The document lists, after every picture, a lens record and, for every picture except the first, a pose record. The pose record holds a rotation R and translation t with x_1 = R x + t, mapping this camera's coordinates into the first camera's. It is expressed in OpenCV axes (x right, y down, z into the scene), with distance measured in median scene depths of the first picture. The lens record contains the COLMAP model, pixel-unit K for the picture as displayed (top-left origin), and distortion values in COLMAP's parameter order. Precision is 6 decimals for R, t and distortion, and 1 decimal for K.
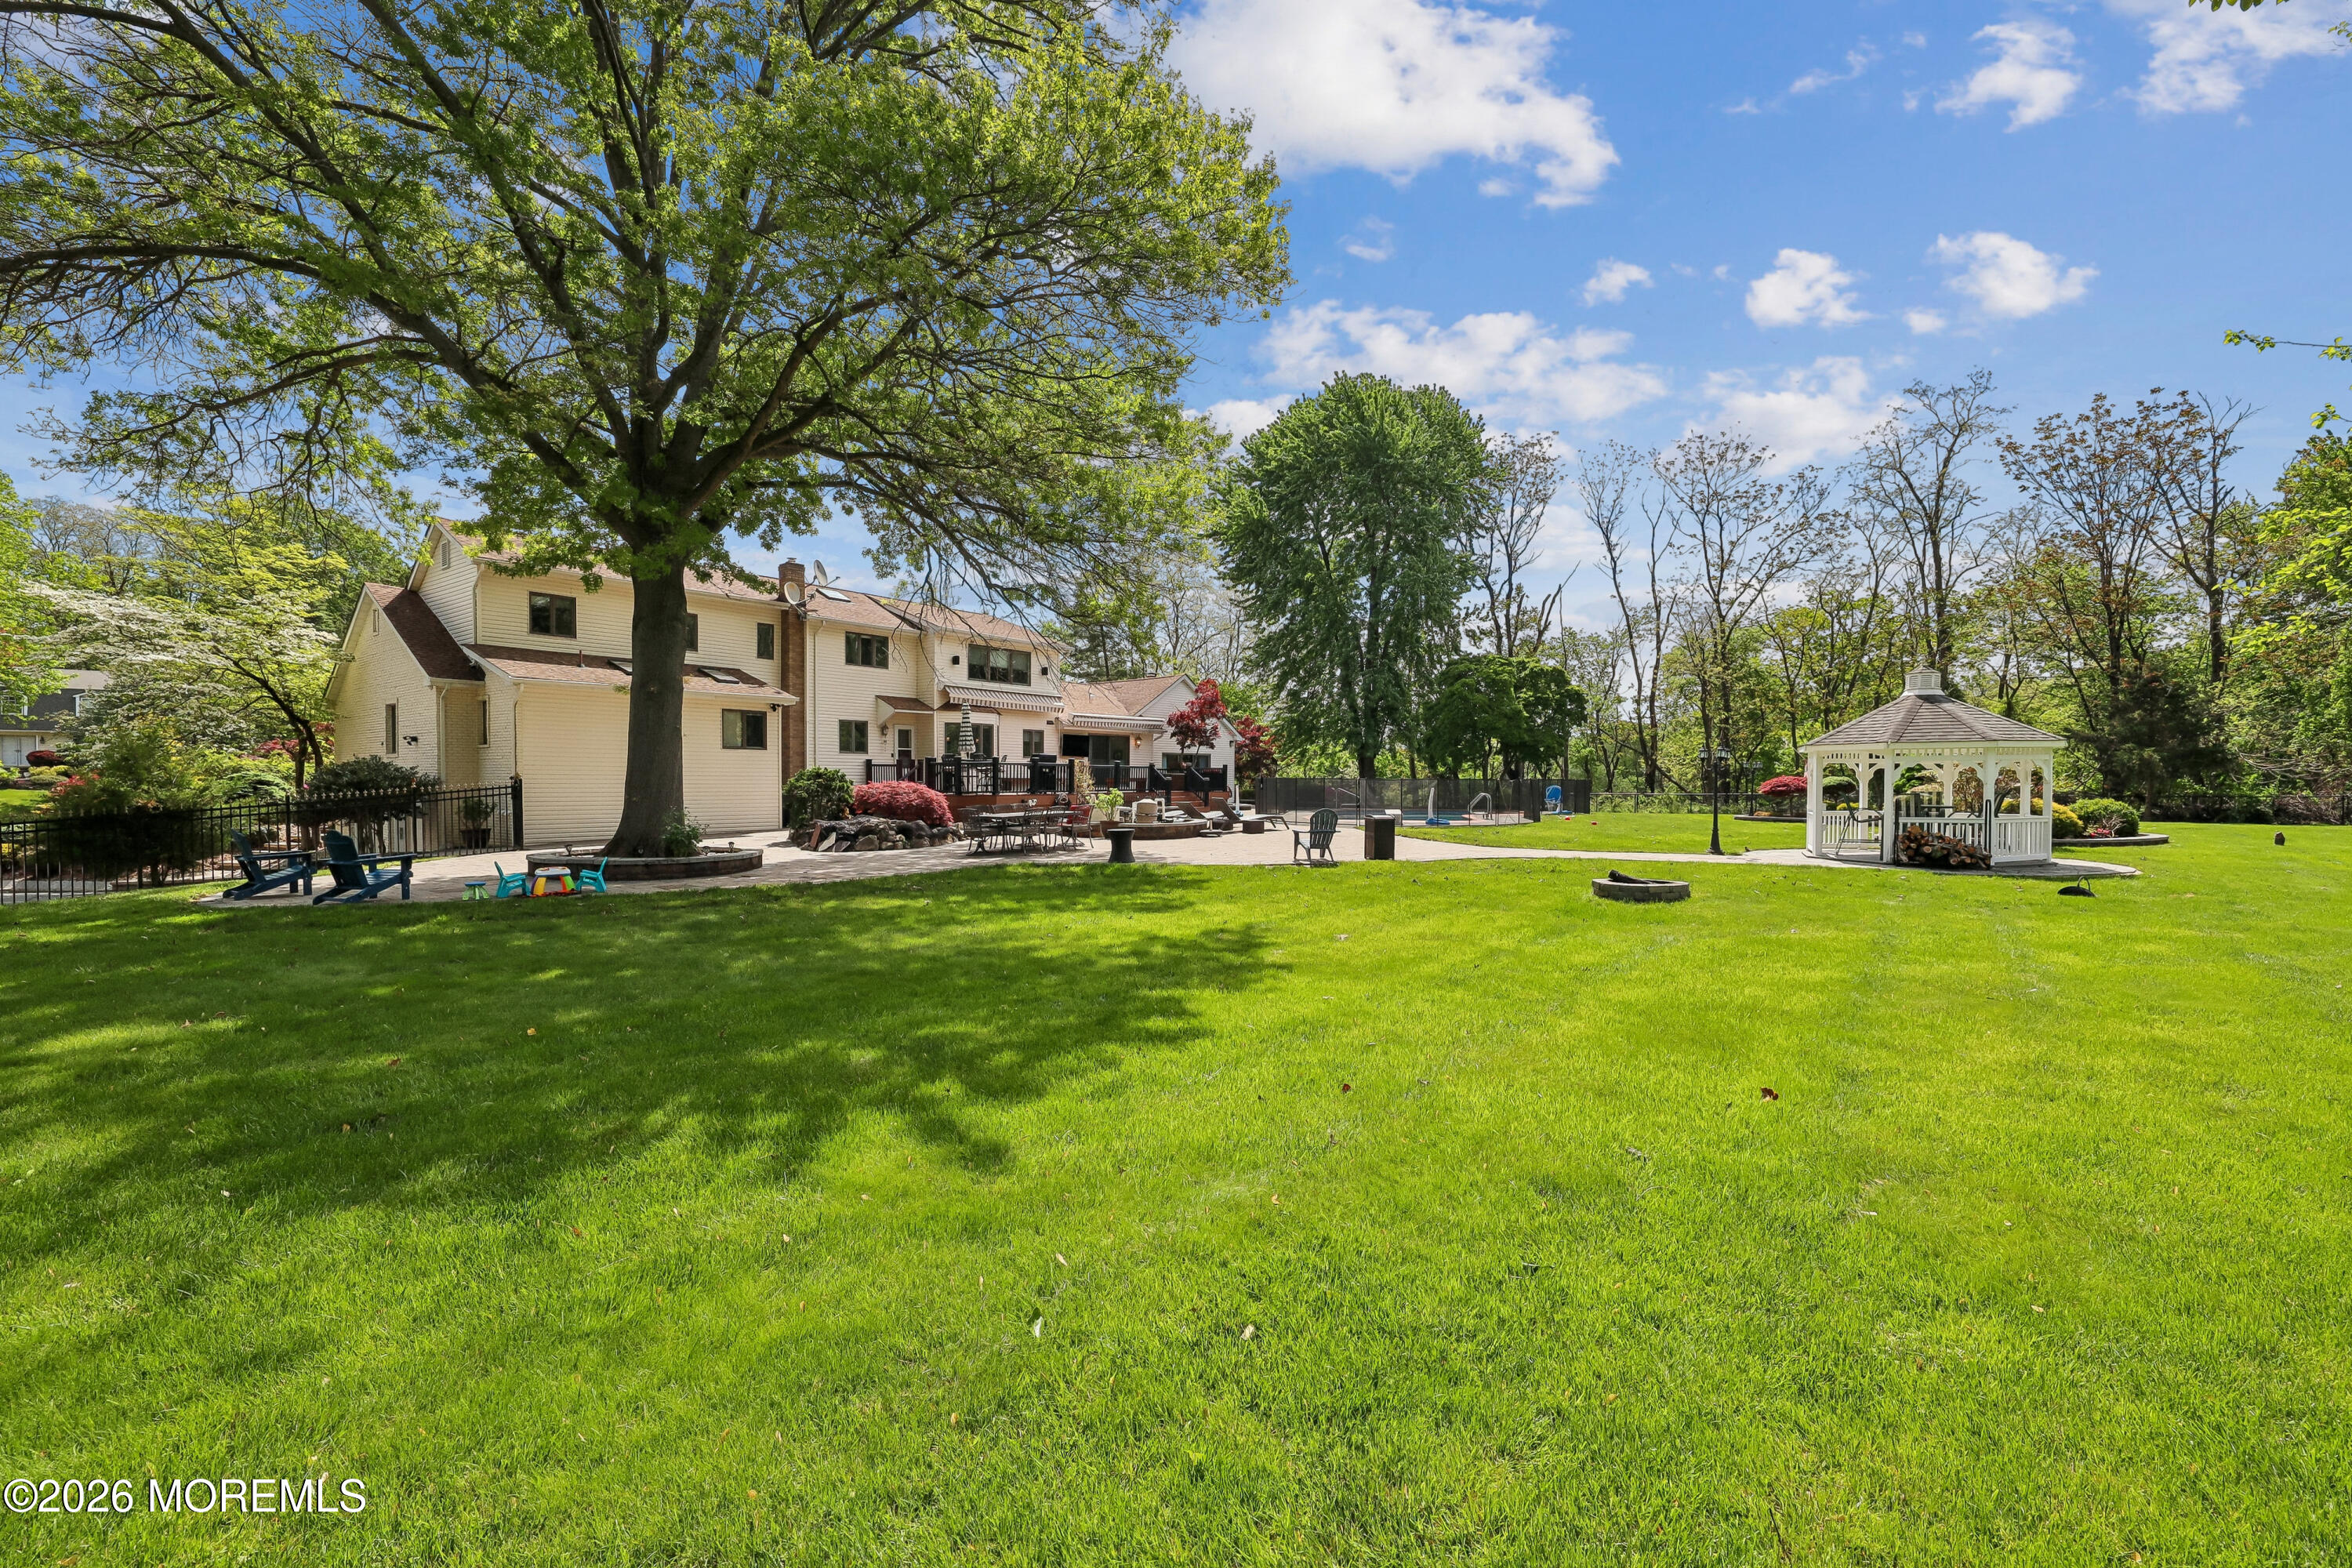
lens RADIAL K [[981.2, 0, 1184.4], [0, 981.2, 783.0], [0, 0, 1]] dist [0.008418, -0.000716]
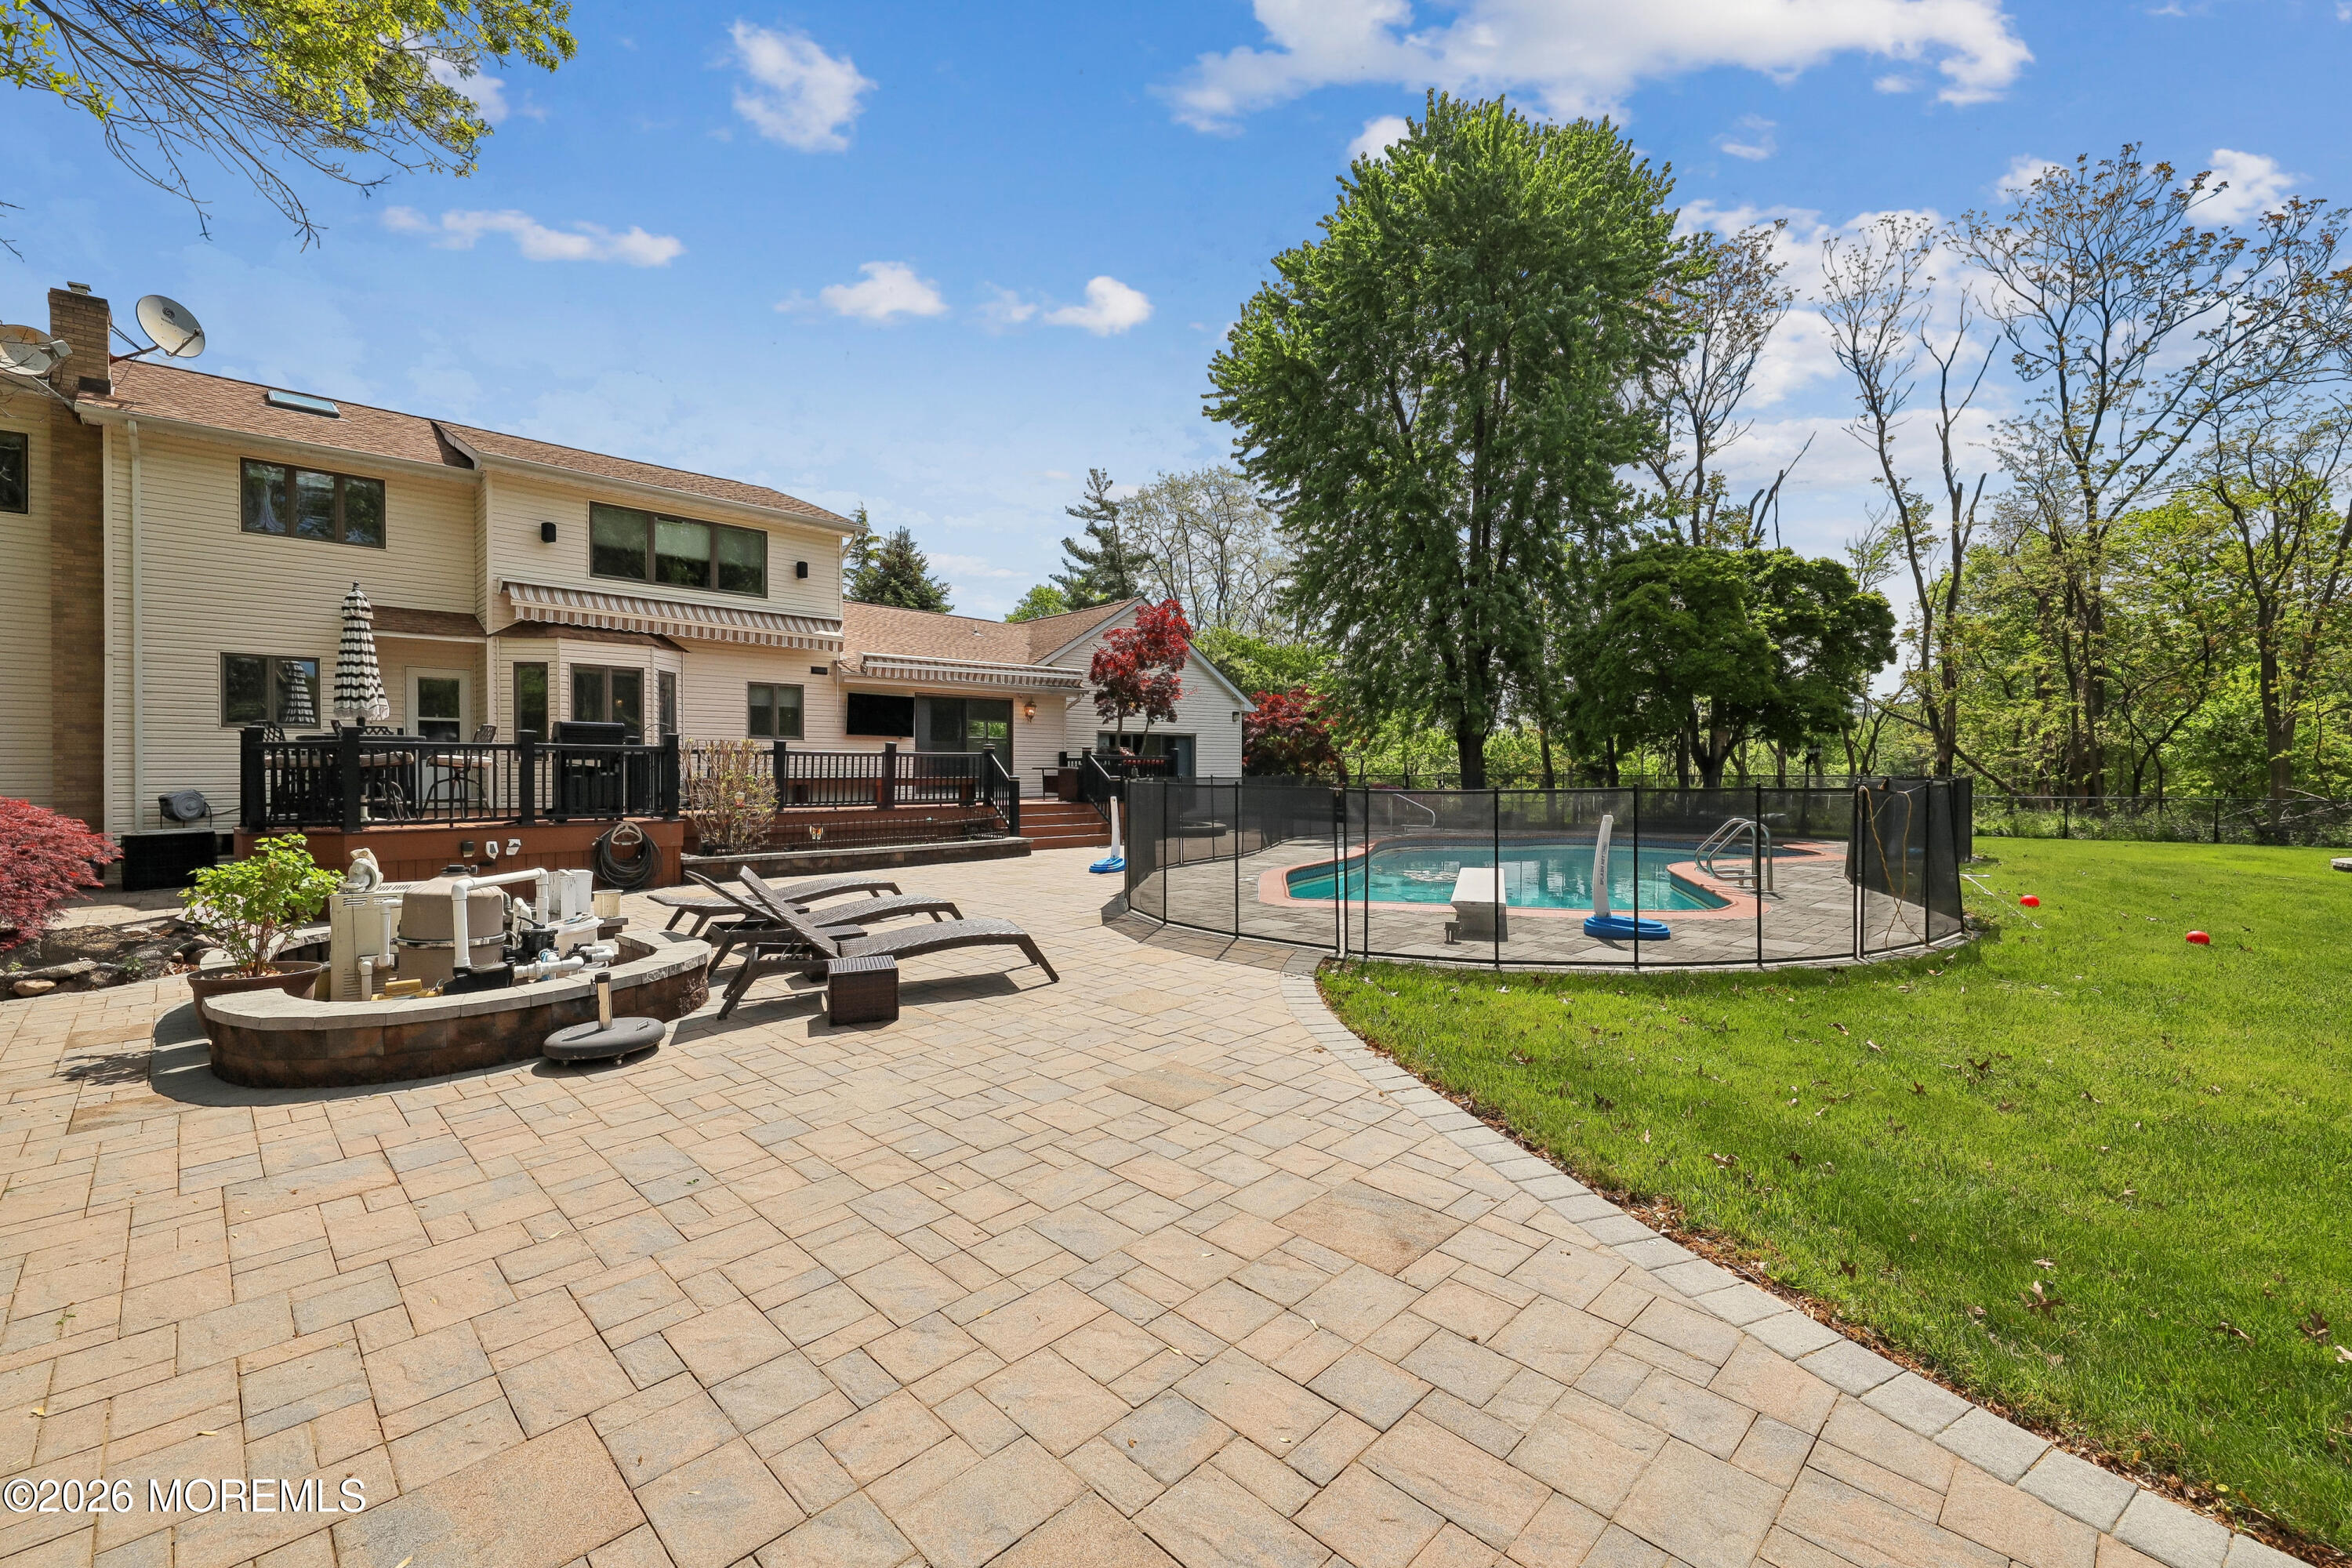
lens RADIAL K [[981.2, 0, 1162.1], [0, 981.2, 782.8], [0, 0, 1]] dist [0.008418, -0.000716]
pose [[0.990017, -0.006040, -0.140822, 0.079151], [0.007205, 0.999944, 0.007764, -0.003373], [0.140767, -0.008701, 0.990005, 0.353221]]
